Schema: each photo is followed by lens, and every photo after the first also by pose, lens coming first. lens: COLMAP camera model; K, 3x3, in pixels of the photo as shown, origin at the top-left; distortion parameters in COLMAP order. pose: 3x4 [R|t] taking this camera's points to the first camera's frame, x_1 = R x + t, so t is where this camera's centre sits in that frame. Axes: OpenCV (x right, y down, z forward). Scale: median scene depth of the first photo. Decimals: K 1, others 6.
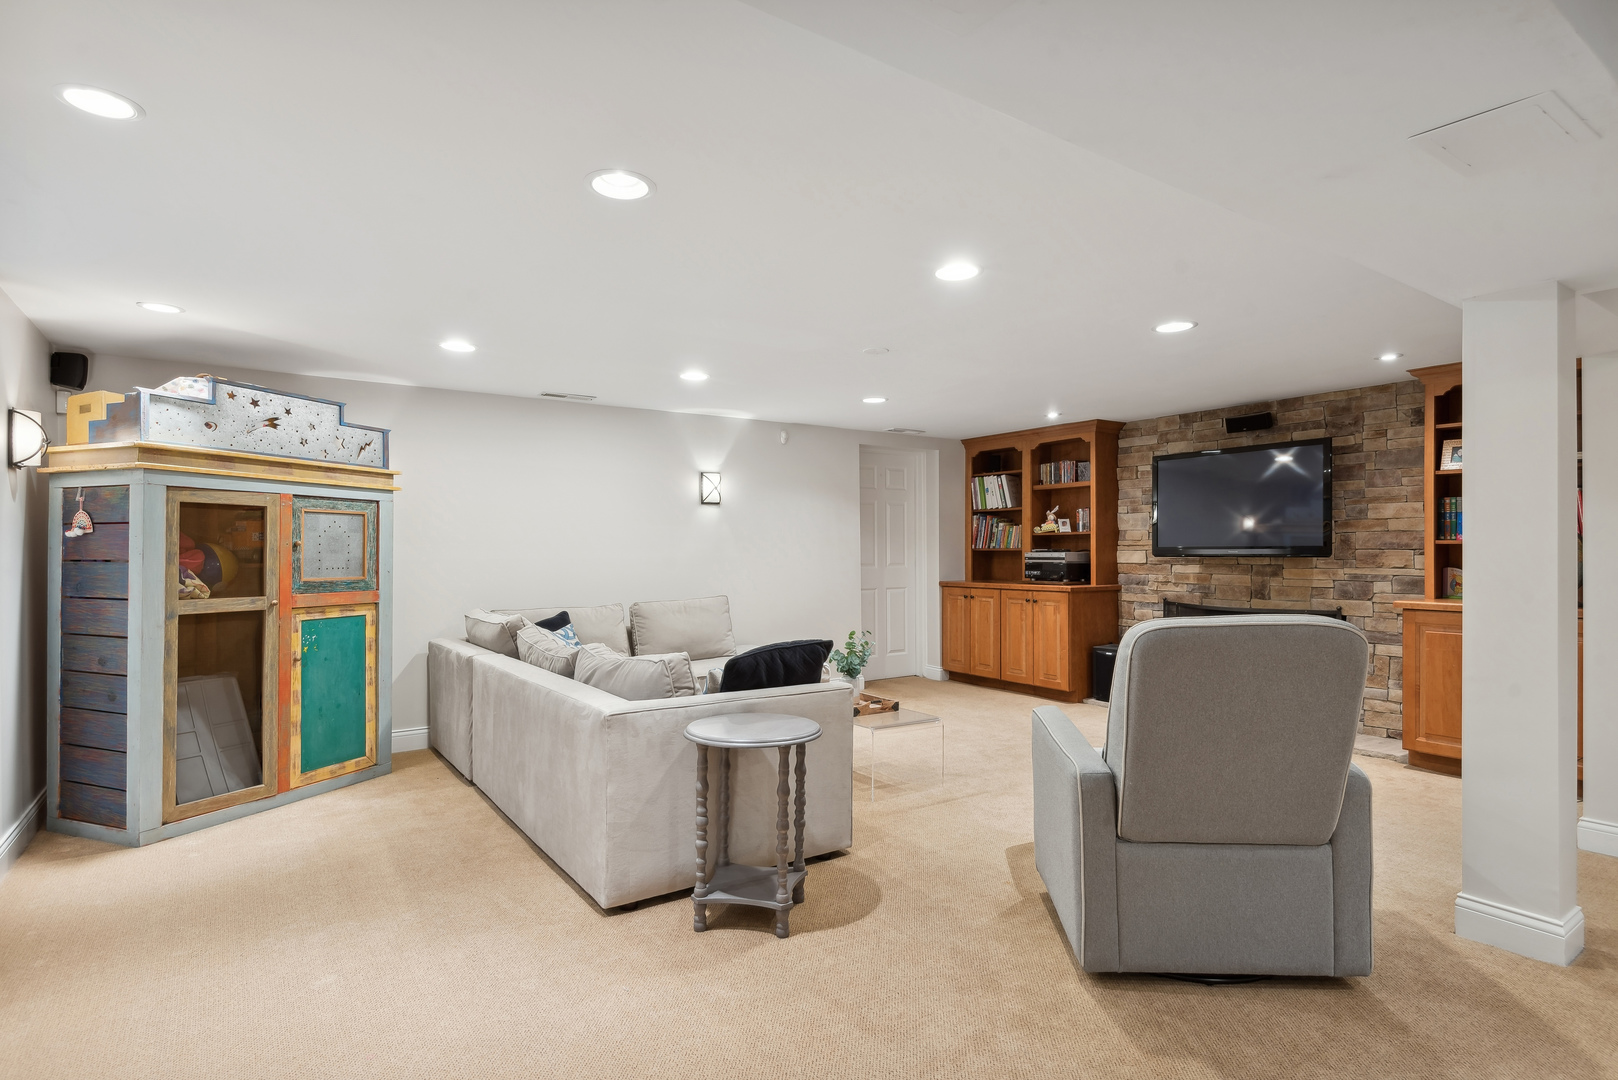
lens RADIAL K [[825.7, 0, 817.0], [0, 825.7, 548.9], [0, 0, 1]] dist [0.019996, -0.000253]
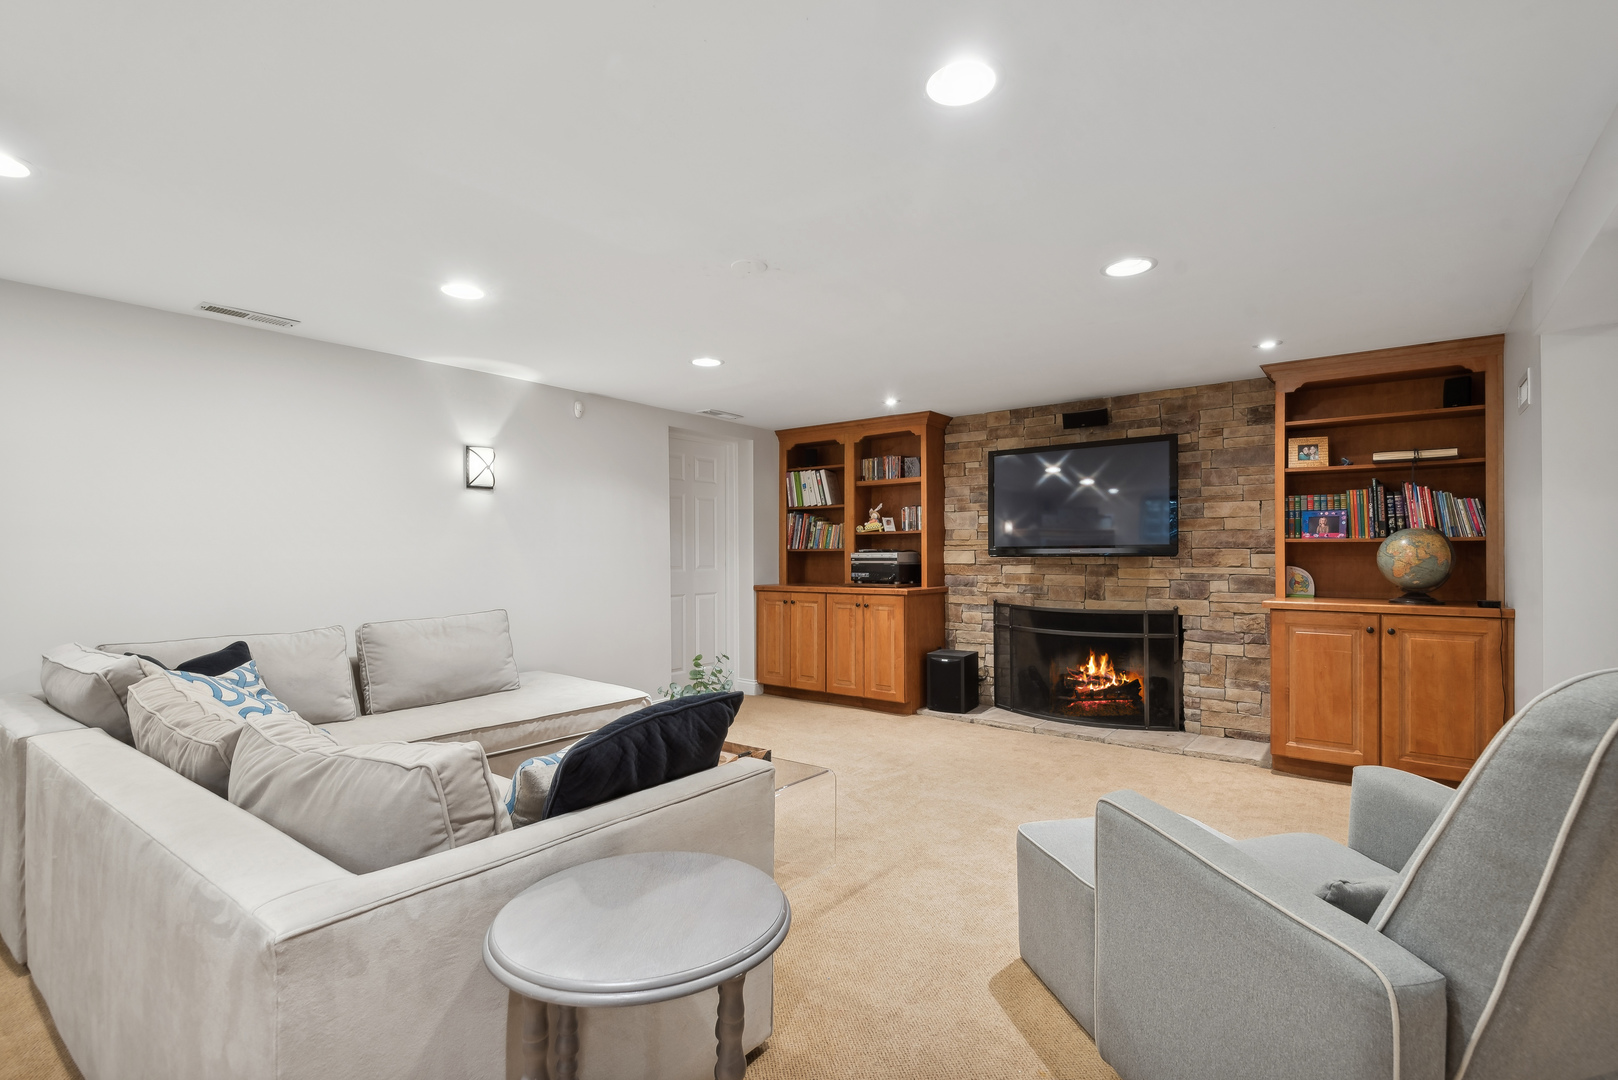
lens RADIAL K [[744.7, 0, 815.3], [0, 744.7, 551.6], [0, 0, 1]] dist [0.030489, -0.018689]
pose [[0.949187, 0.000314, 0.314713, -0.062197], [0.000638, 0.999996, -0.002922, 0.006742], [-0.314713, 0.002974, 0.949182, 0.293967]]
